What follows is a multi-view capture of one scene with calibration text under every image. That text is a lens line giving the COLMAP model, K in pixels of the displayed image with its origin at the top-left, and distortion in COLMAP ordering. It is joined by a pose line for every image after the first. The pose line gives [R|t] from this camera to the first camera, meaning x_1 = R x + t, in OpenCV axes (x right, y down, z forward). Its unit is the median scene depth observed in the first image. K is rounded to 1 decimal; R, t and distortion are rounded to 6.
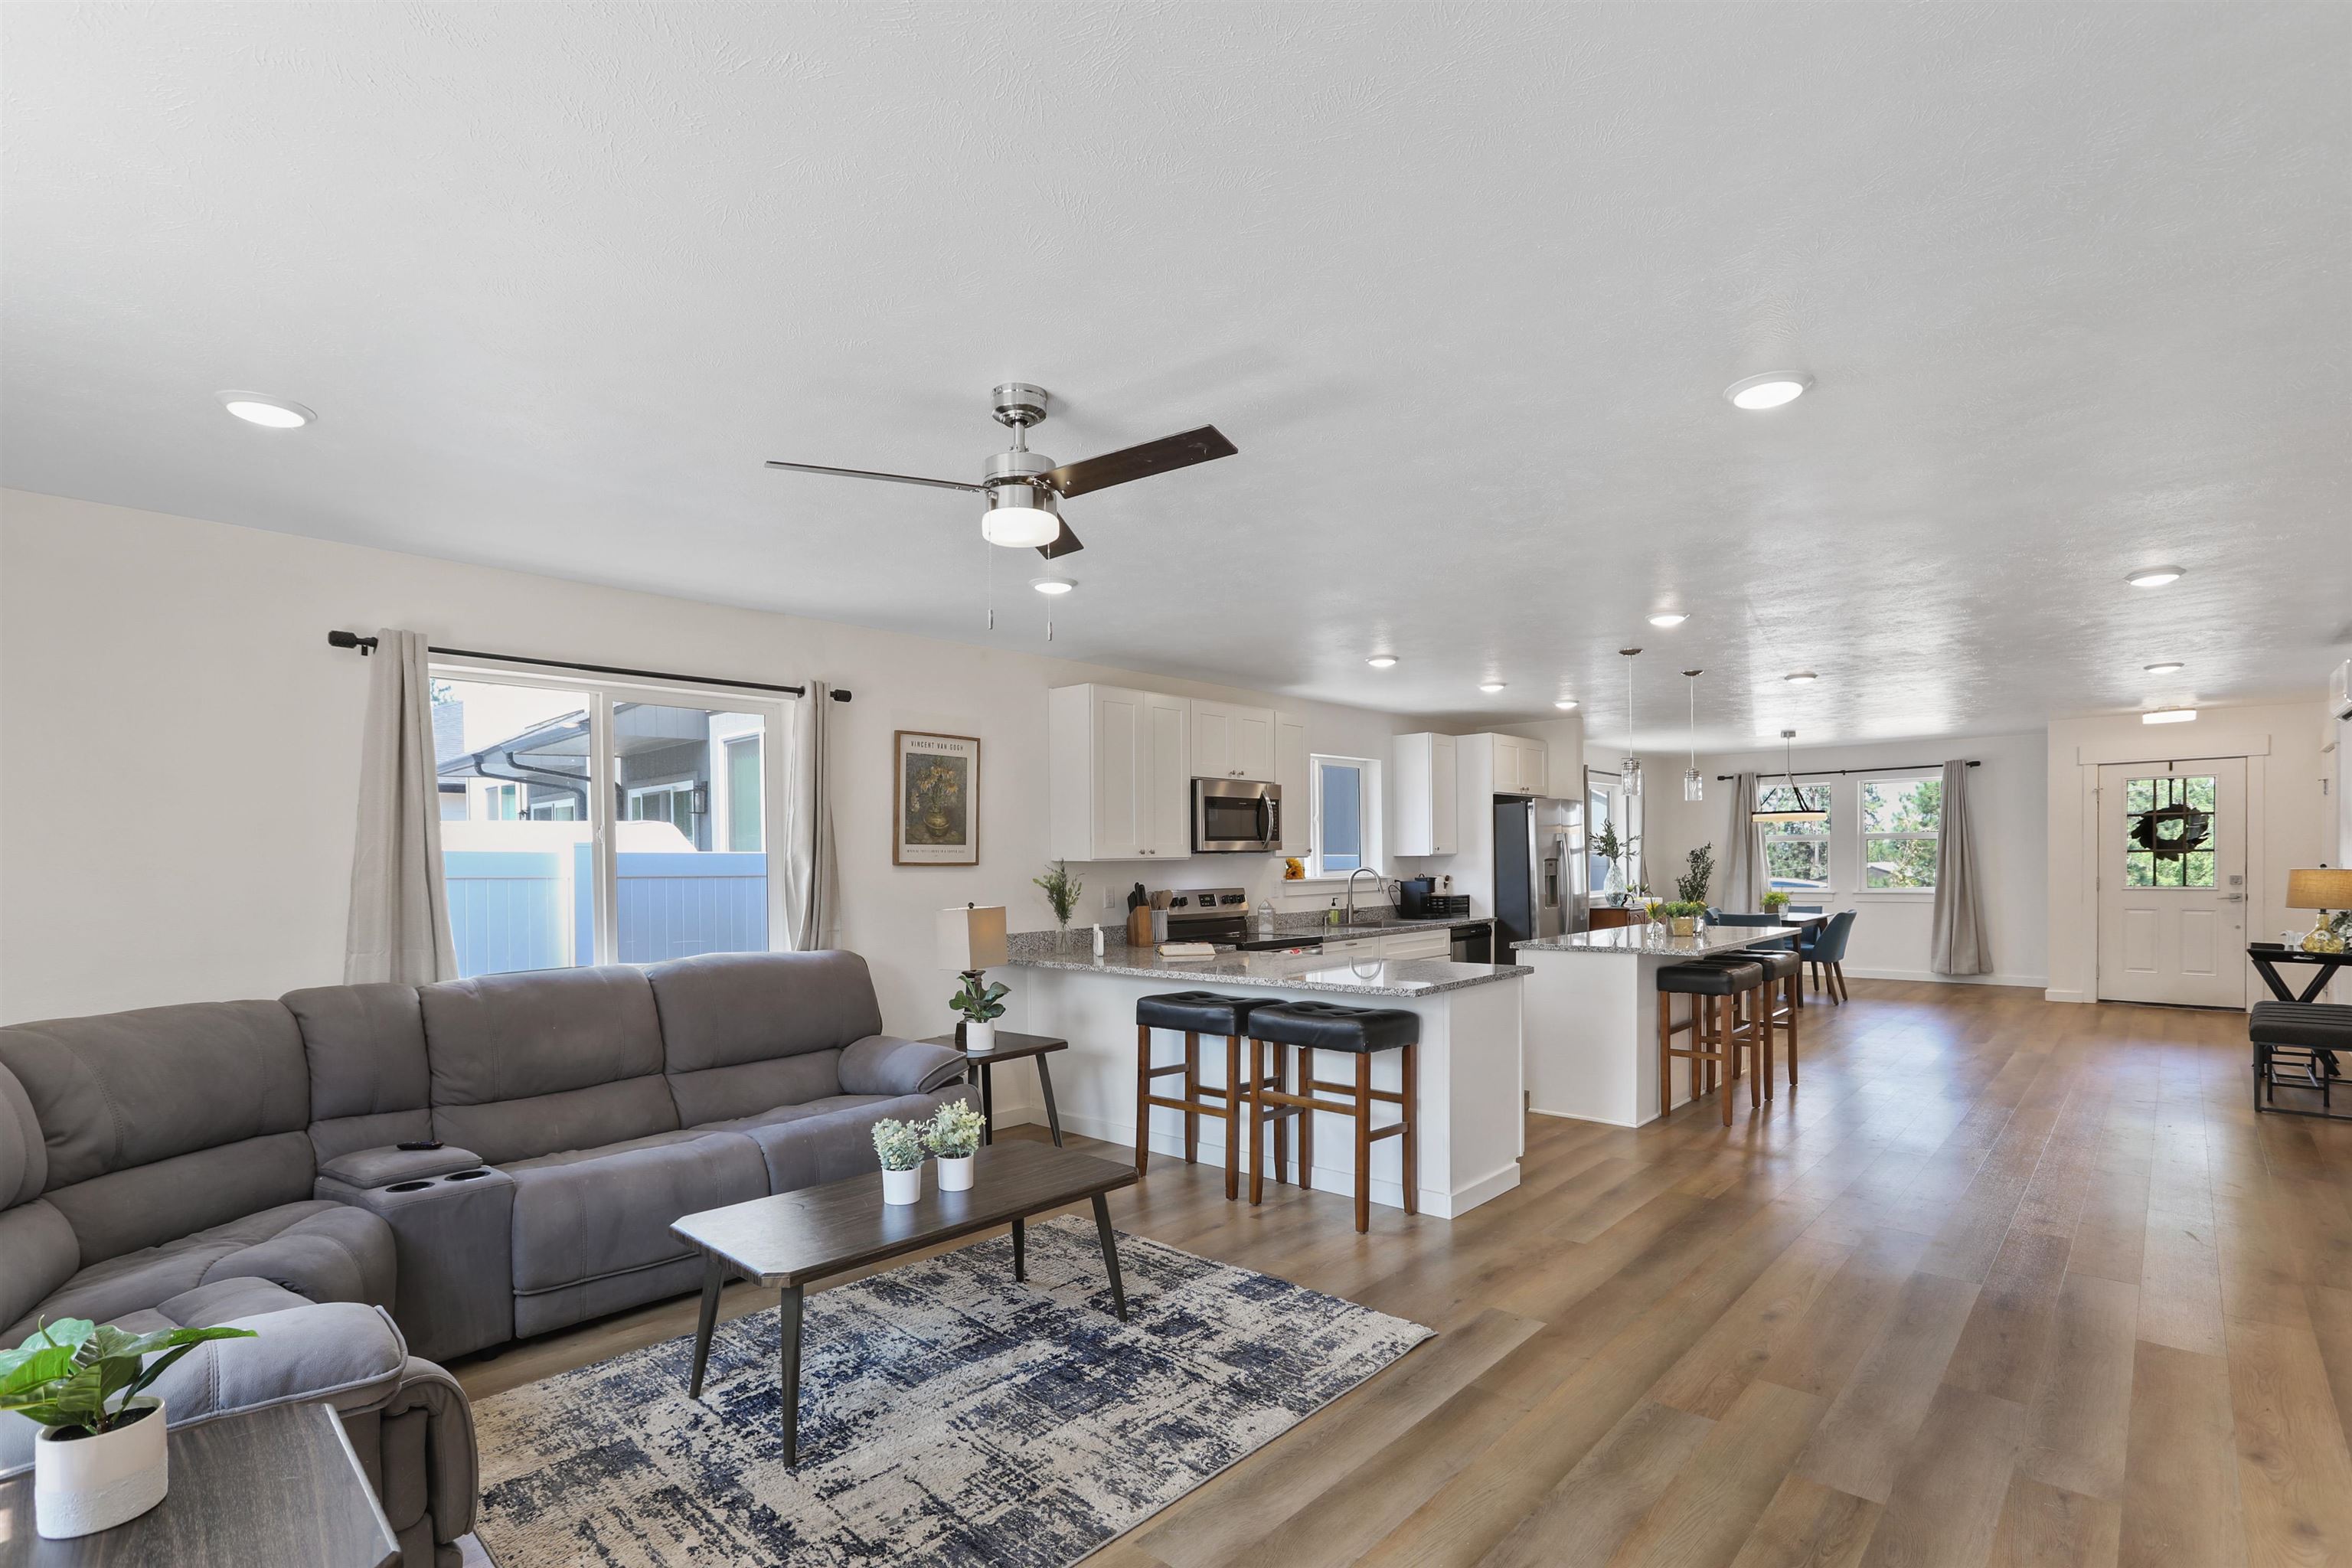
lens RADIAL K [[1095.7, 0, 1176.6], [0, 1095.7, 880.5], [0, 0, 1]] dist [-0.023139, 0.000750]
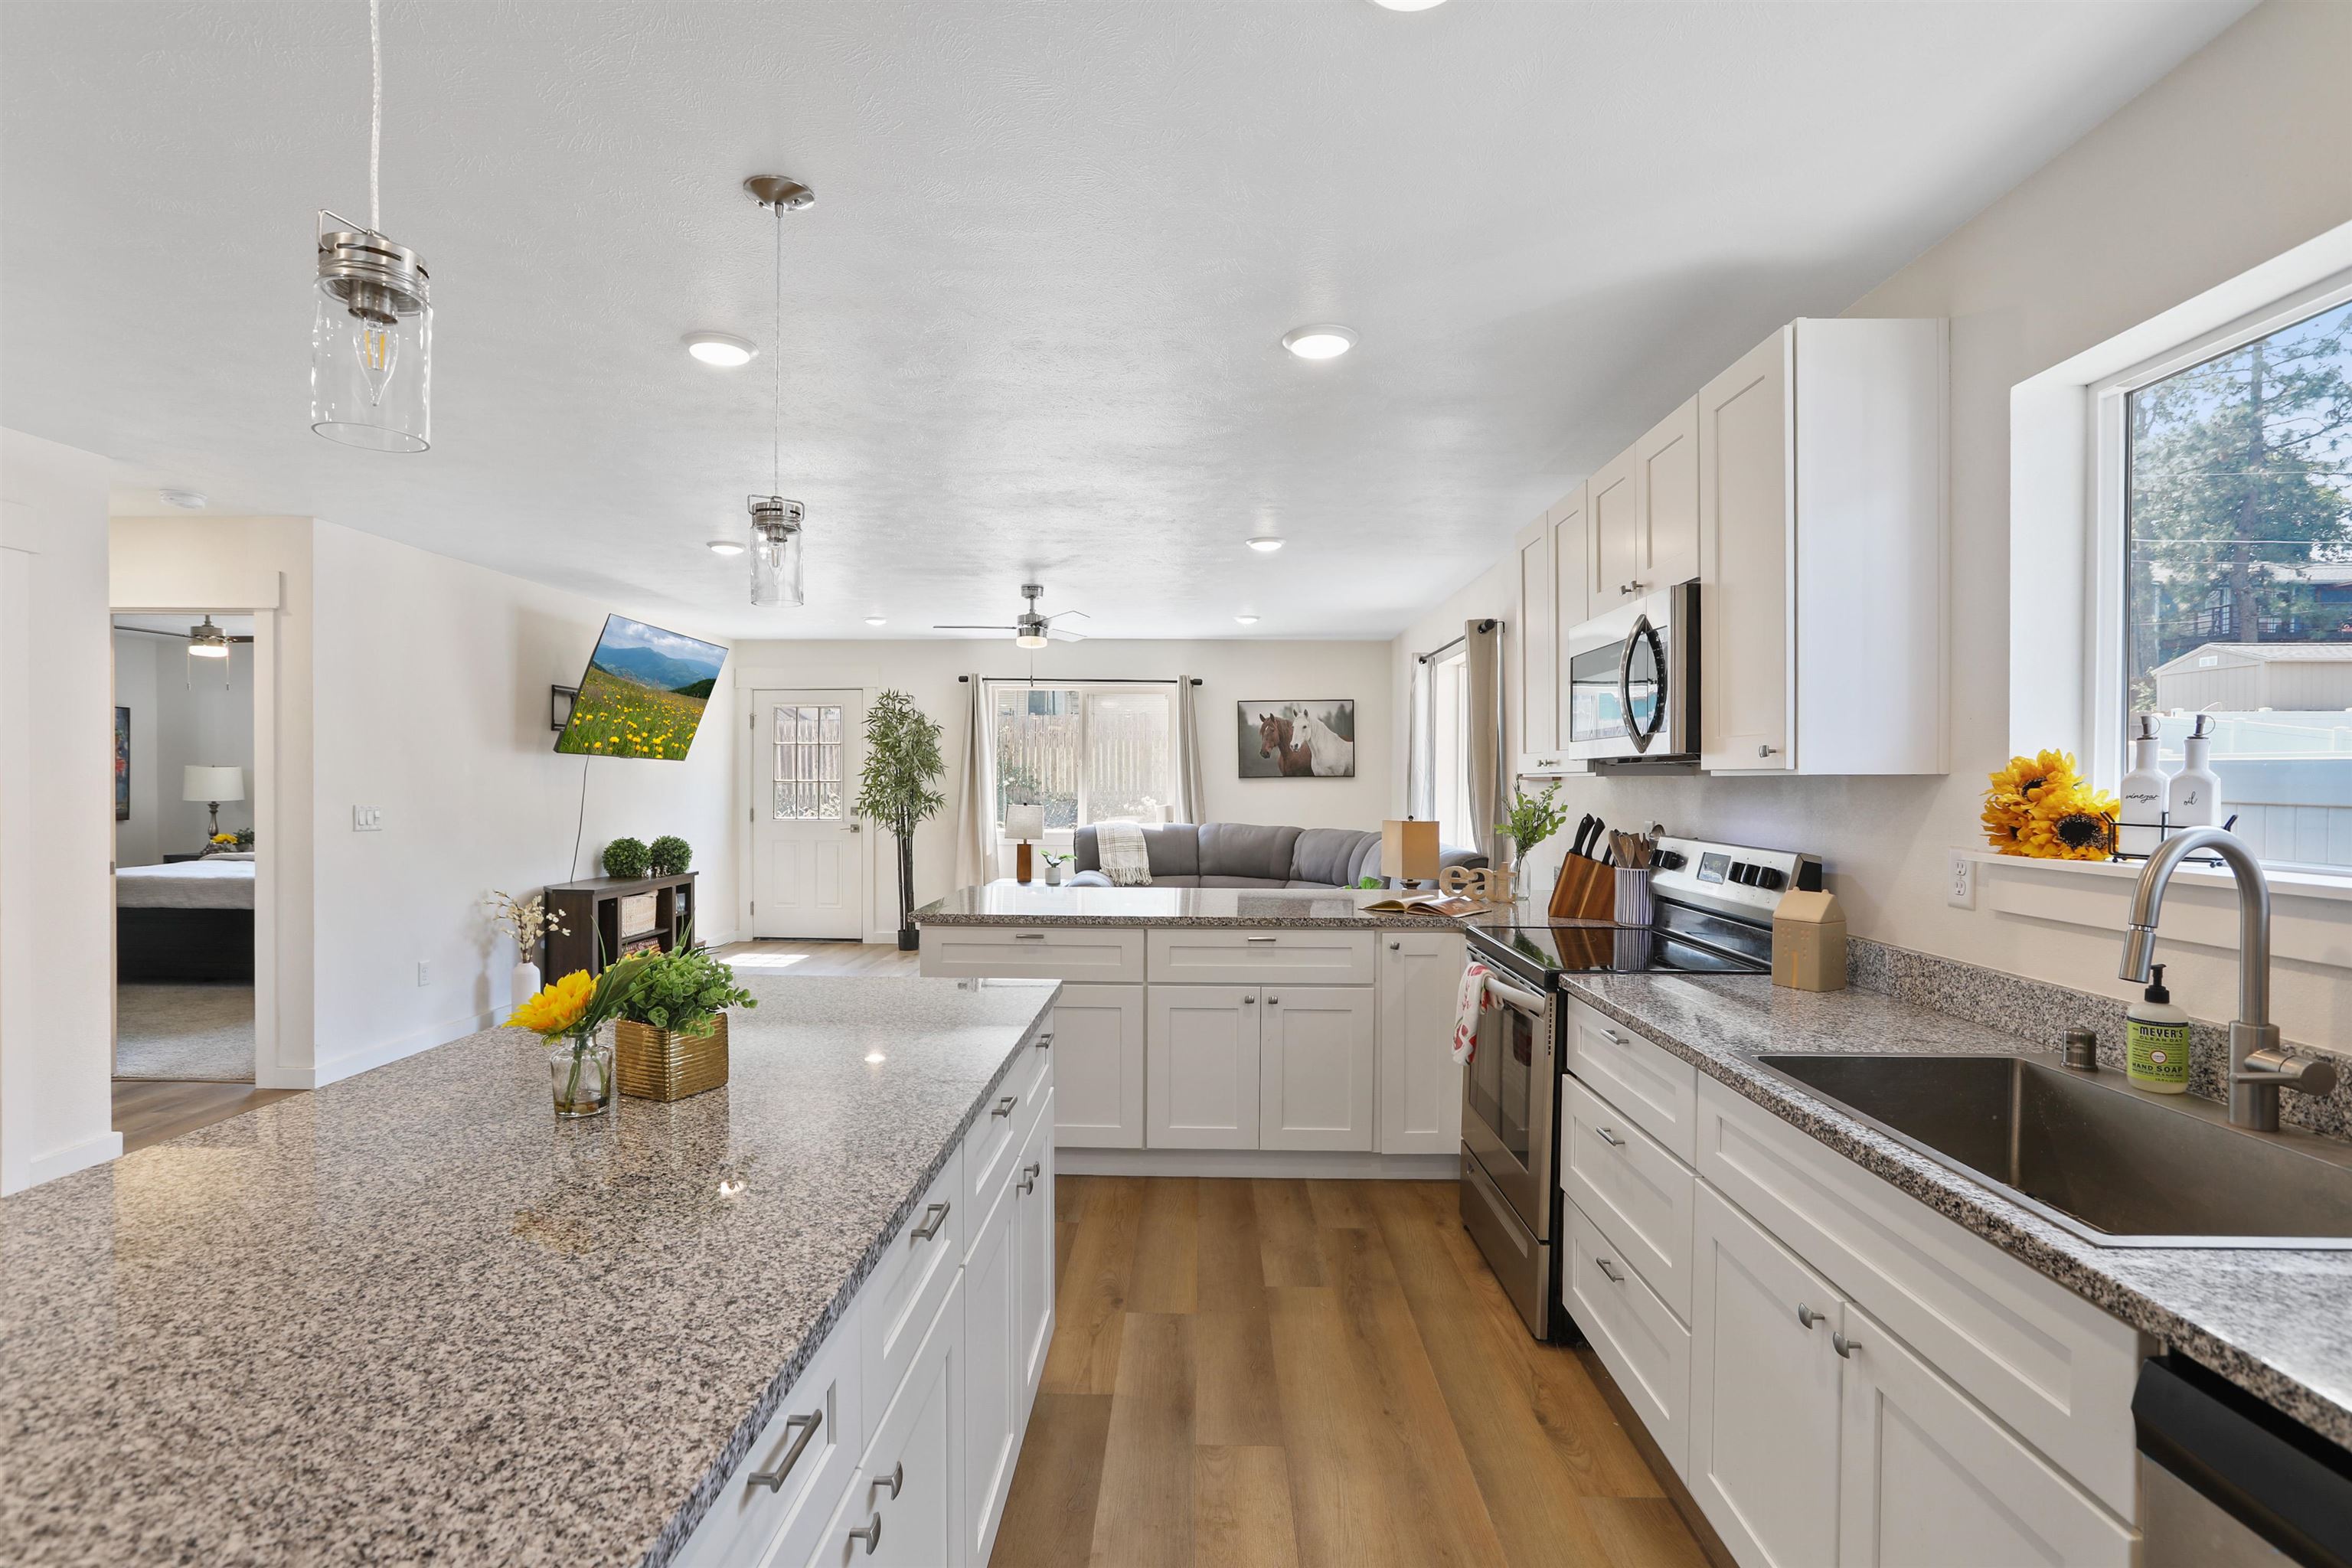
lens RADIAL K [[1123.3, 0, 1176.0], [0, 1123.3, 784.0], [0, 0, 1]] dist [-0.053836, 0.000506]
pose [[-0.752565, 0.014656, -0.658355, 0.450464], [-0.006080, 0.999555, 0.029202, -0.025927], [0.658490, 0.025979, -0.752141, 1.094654]]
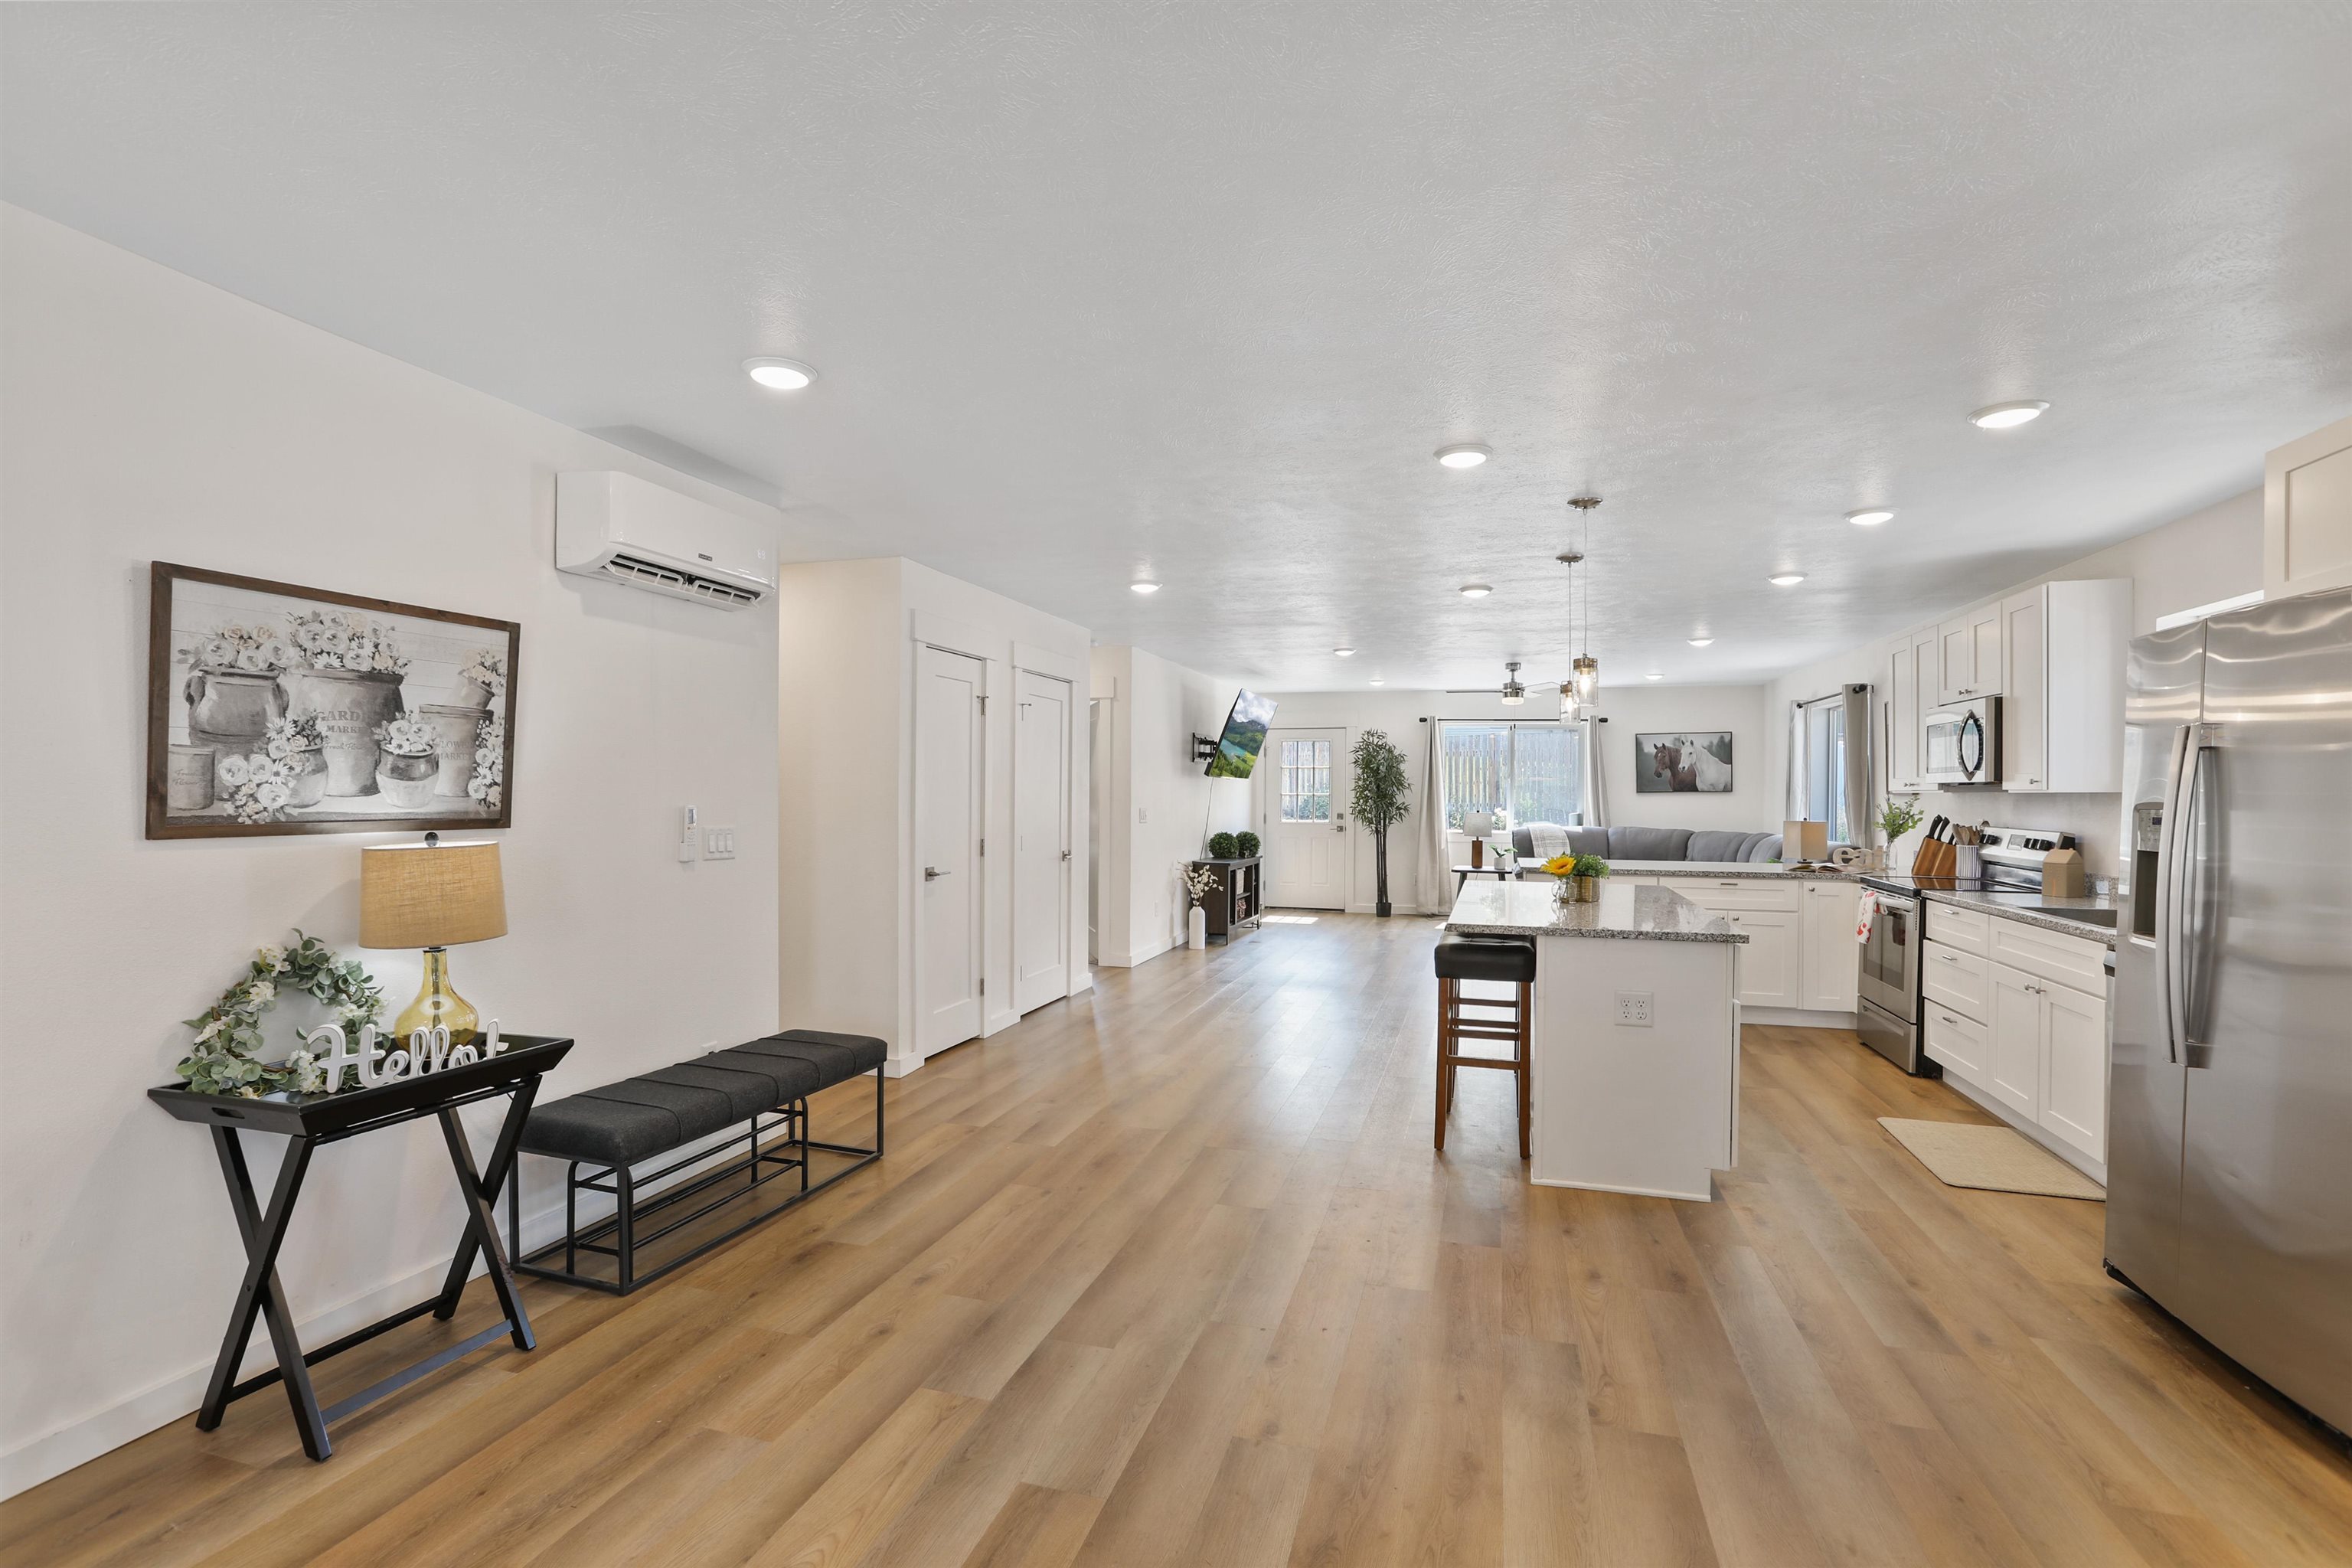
lens RADIAL K [[1096.5, 0, 1175.5], [0, 1096.5, 798.6], [0, 0, 1]] dist [-0.013760, 0.000467]
pose [[-0.896273, 0.013620, -0.443294, 0.875970], [-0.000208, 0.999515, 0.031129, -0.037050], [0.443503, 0.027992, -0.895836, 1.328528]]
